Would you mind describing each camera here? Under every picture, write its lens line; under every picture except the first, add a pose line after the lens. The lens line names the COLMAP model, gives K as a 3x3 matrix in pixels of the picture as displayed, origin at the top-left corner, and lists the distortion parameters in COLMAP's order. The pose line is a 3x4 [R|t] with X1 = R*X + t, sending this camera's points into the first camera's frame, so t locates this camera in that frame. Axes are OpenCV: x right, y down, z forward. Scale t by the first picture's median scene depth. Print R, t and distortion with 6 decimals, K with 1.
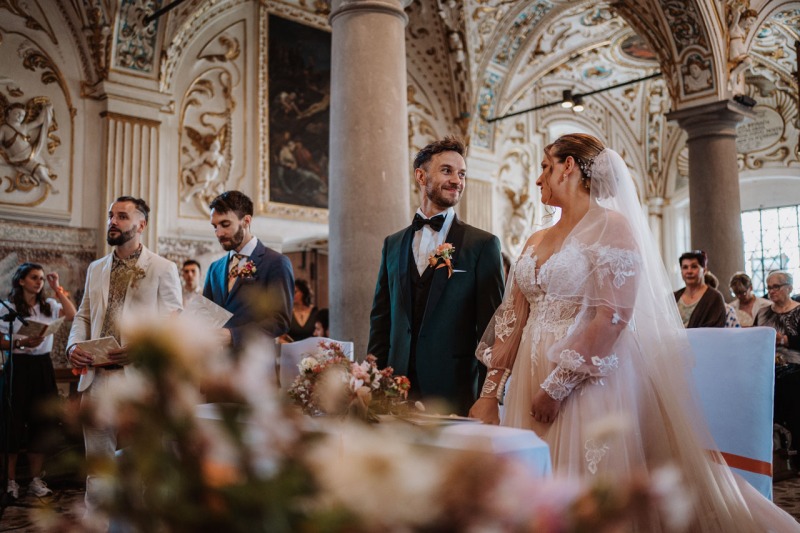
lens RADIAL K [[797.5, 0, 398.2], [0, 797.5, 257.9], [0, 0, 1]] dist [0.004586, 0.000000]
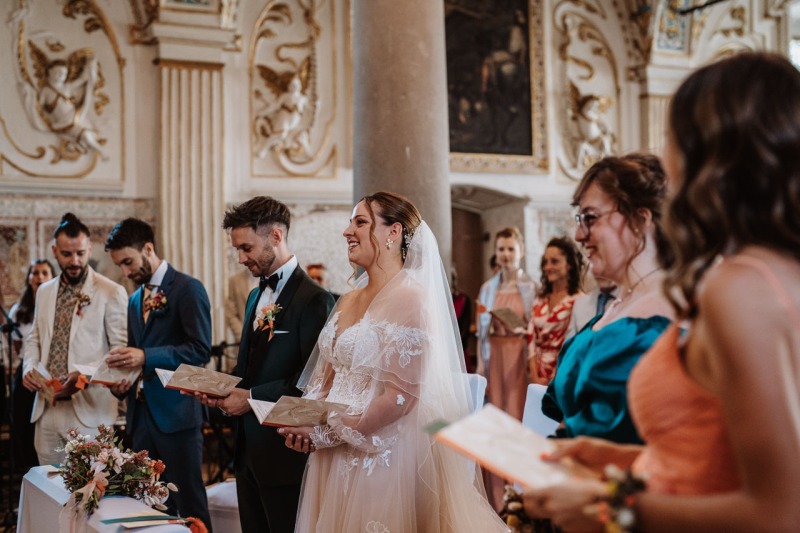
lens RADIAL K [[1094.0, 0, 386.9], [0, 1094.0, 258.6], [0, 0, 1]] dist [0.024527, 0.000000]
pose [[0.964435, -0.014765, -0.263909, 0.151062], [0.036710, 0.996244, 0.078420, -0.047930], [0.261760, -0.085319, 0.961354, -0.064237]]
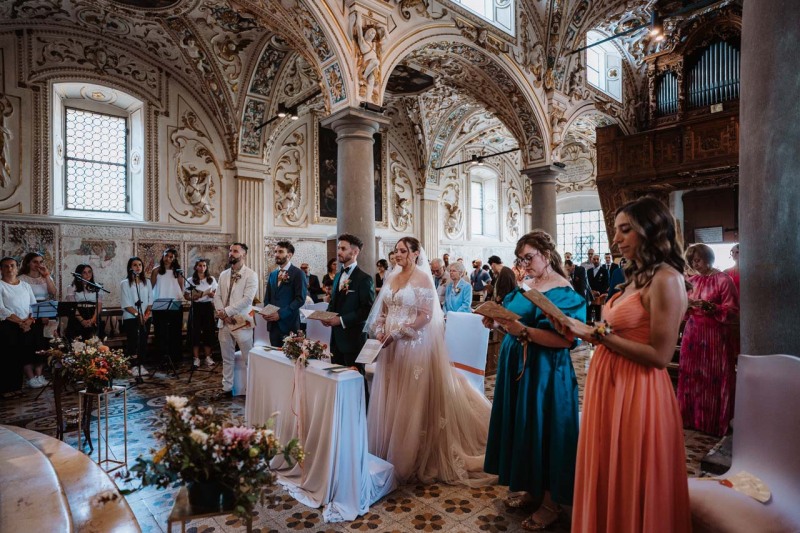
lens RADIAL K [[433.5, 0, 396.7], [0, 433.5, 263.5], [0, 0, 1]] dist [-0.049120, 0.027563]
pose [[0.999575, -0.001241, -0.029110, 0.062925], [0.003927, 0.995717, 0.092375, -0.053820], [0.028871, -0.092450, 0.995299, -0.085658]]
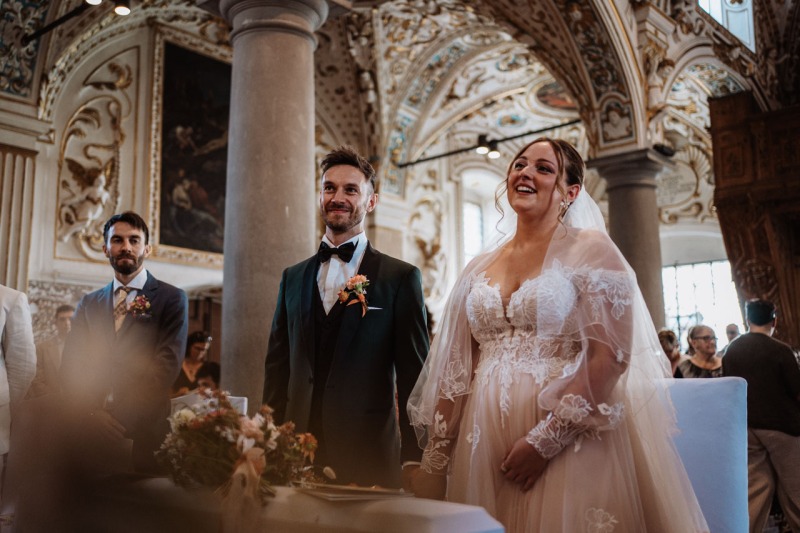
lens RADIAL K [[831.5, 0, 379.5], [0, 831.5, 256.4], [0, 0, 1]] dist [0.002676, 0.000000]
pose [[0.995435, 0.019742, 0.093376, -0.000650], [-0.013100, 0.997375, -0.071218, 0.007404], [-0.094537, 0.069670, 0.993081, 0.040612]]
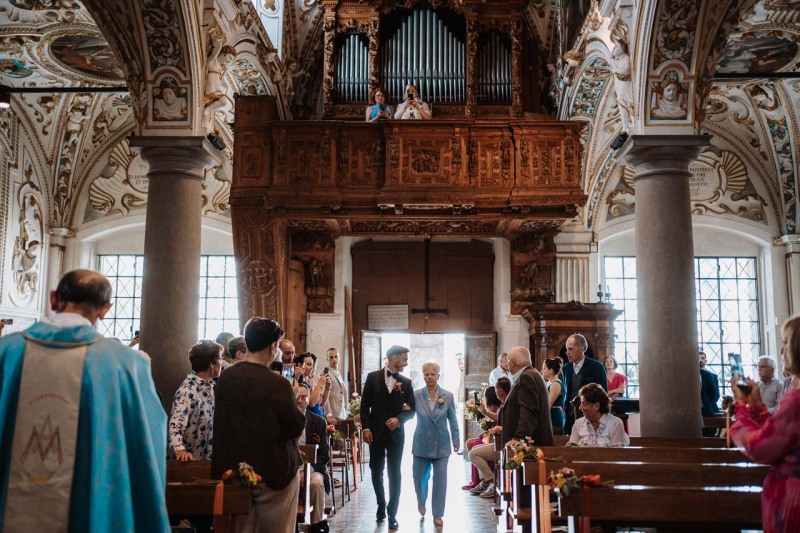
lens RADIAL K [[797.5, 0, 387.4], [0, 797.5, 266.5], [0, 0, 1]] dist [0.004586, 0.000000]
pose [[0.711682, 0.103309, 0.694864, -0.041748], [-0.085626, 0.994509, -0.060160, -0.018484], [-0.697264, -0.016683, 0.716621, 0.210354]]
